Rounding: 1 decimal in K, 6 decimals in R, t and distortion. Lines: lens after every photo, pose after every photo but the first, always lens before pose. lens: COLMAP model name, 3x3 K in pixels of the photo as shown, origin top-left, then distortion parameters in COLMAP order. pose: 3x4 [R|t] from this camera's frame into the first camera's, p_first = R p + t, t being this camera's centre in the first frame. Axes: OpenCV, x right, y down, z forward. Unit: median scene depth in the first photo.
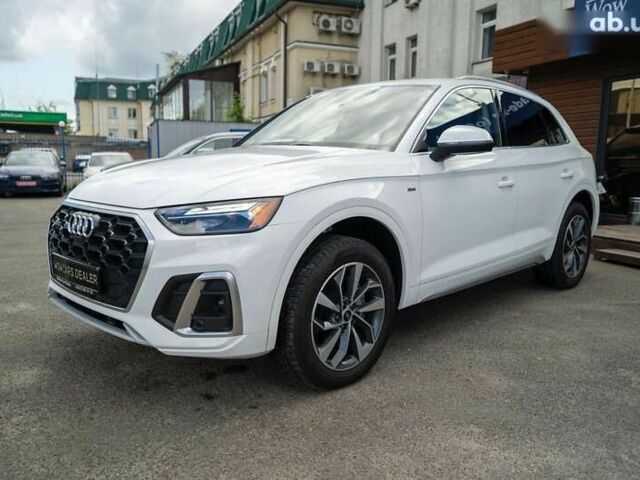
lens RADIAL K [[560.0, 0, 320.0], [0, 560.0, 240.0], [0, 0, 1]] dist [0.008014, 0.098995]
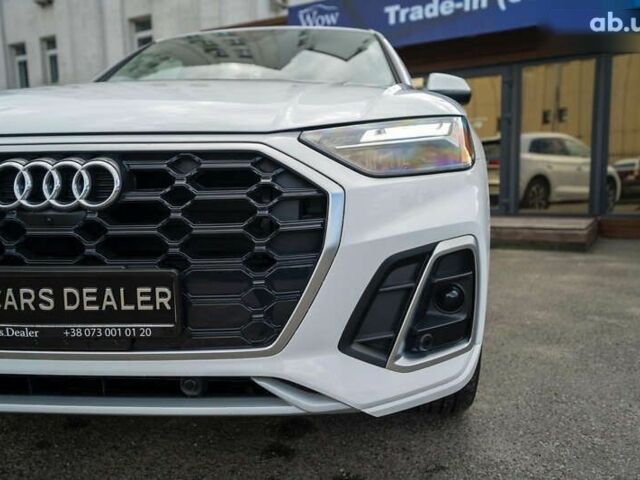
lens RADIAL K [[560.0, 0, 320.0], [0, 560.0, 240.0], [0, 0, 1]] dist [0.008014, 0.098995]
pose [[0.797196, -0.088326, 0.597225, -0.537403], [0.113000, 0.993587, -0.003891, 0.039469], [-0.593052, 0.070589, 0.802064, 0.559747]]
